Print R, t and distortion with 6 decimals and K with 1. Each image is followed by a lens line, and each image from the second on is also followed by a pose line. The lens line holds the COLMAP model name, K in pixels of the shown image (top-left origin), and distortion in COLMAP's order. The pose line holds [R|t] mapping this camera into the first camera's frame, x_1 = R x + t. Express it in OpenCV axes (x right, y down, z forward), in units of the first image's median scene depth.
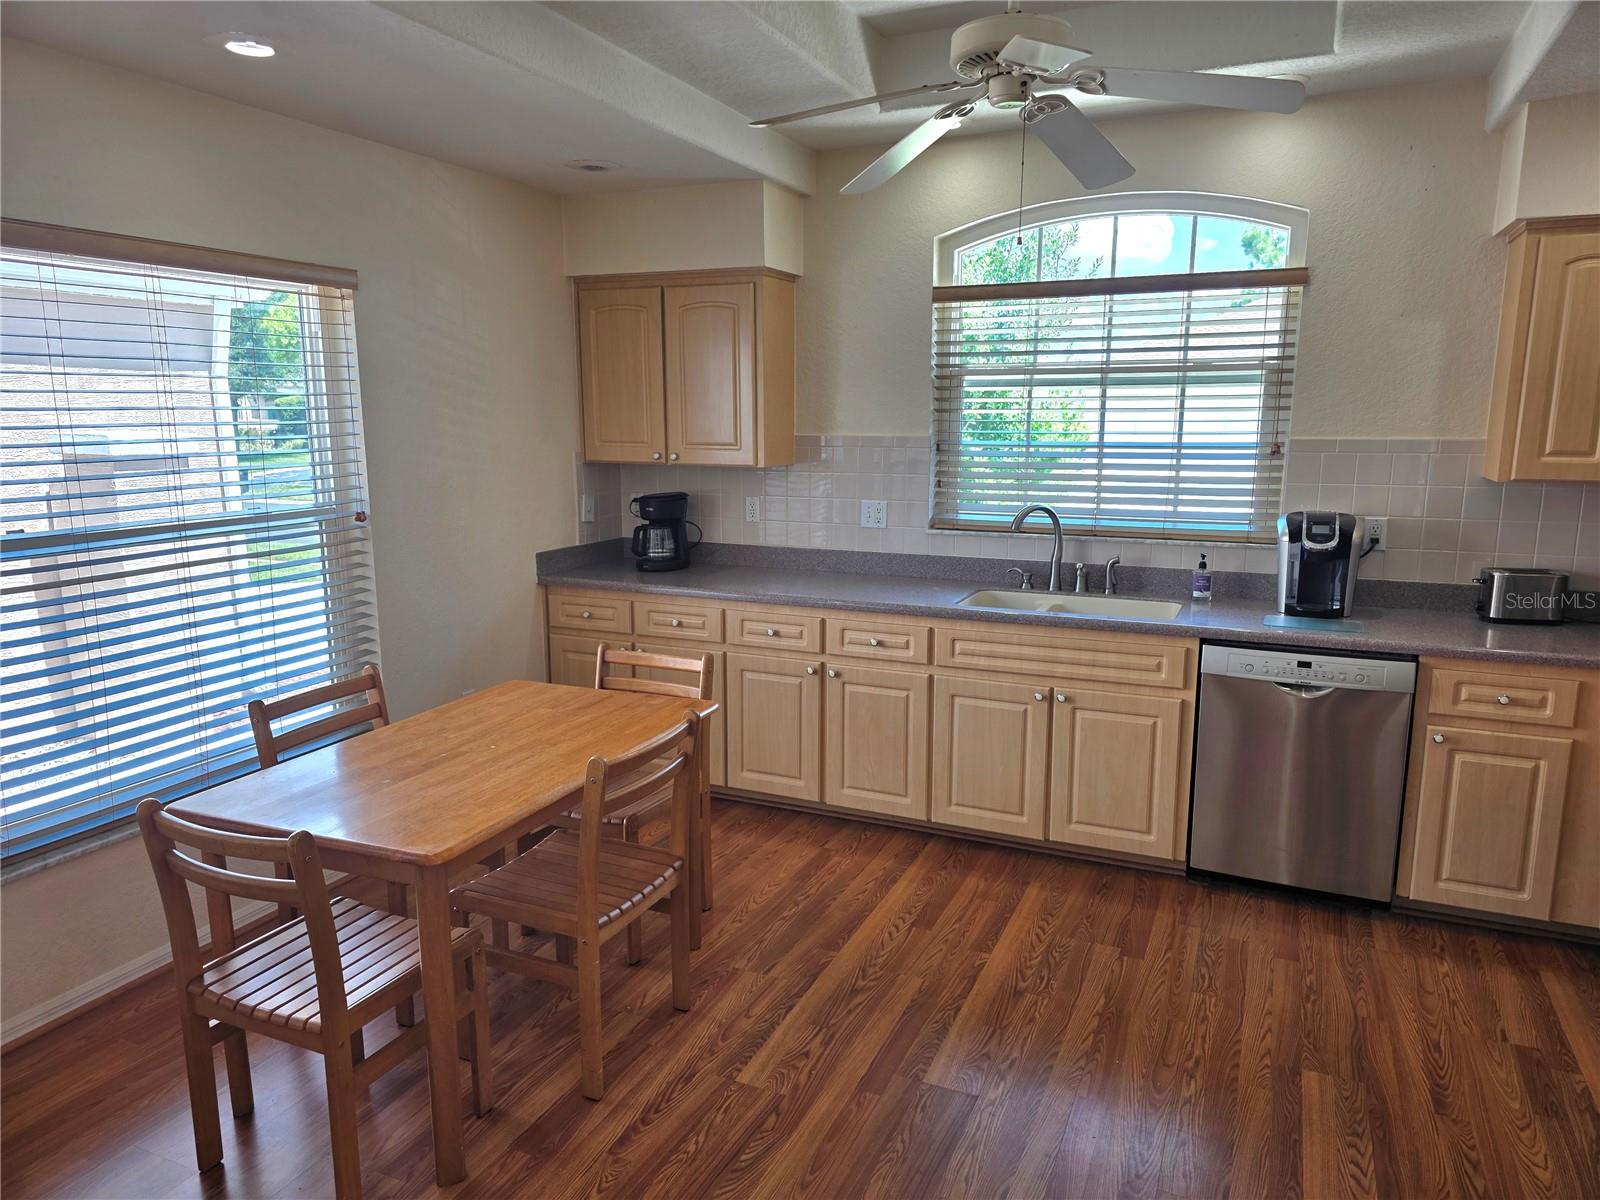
lens RADIAL K [[1074.6, 0, 789.4], [0, 1074.6, 603.8], [0, 0, 1]] dist [0.045312, -0.031263]
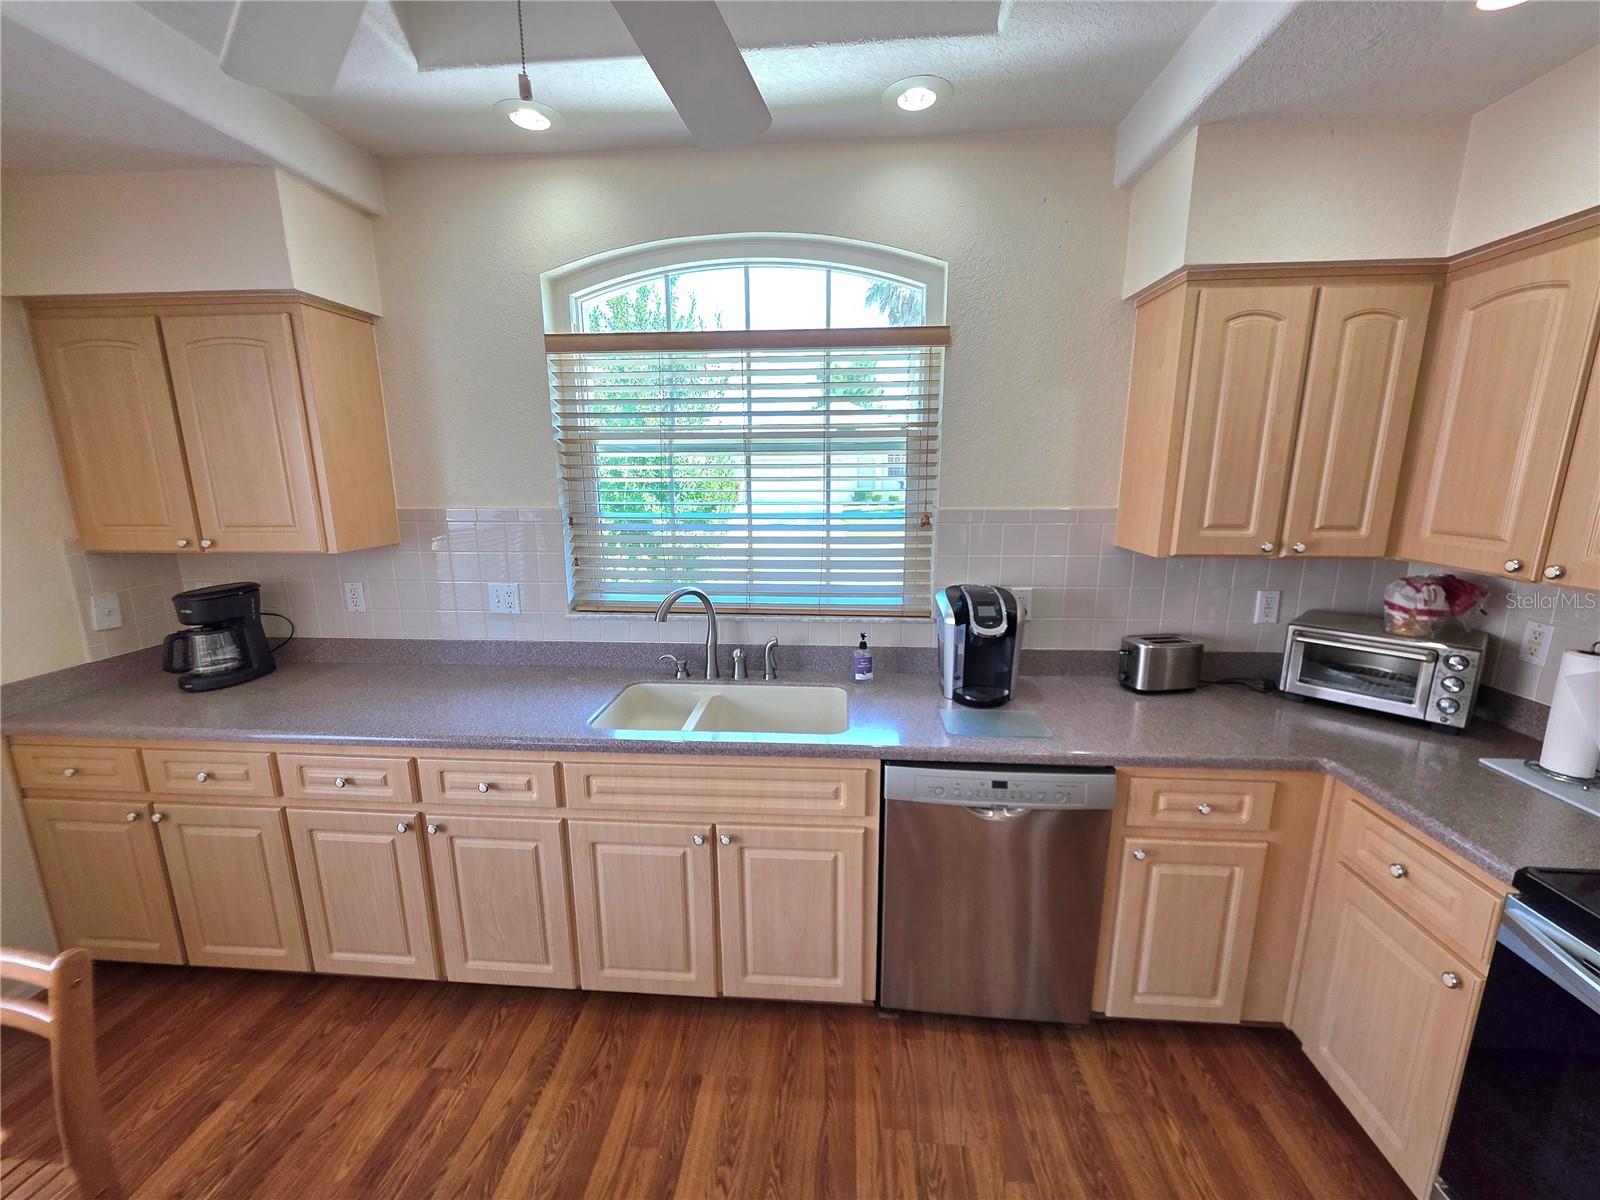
lens RADIAL K [[637.6, 0, 799.8], [0, 637.6, 595.6], [0, 0, 1]] dist [-0.002389, -0.000725]
pose [[0.935594, -0.073276, 0.345389, 0.143190], [0.067087, 0.997300, 0.029858, -0.097969], [-0.346645, -0.004764, 0.937984, 0.499710]]
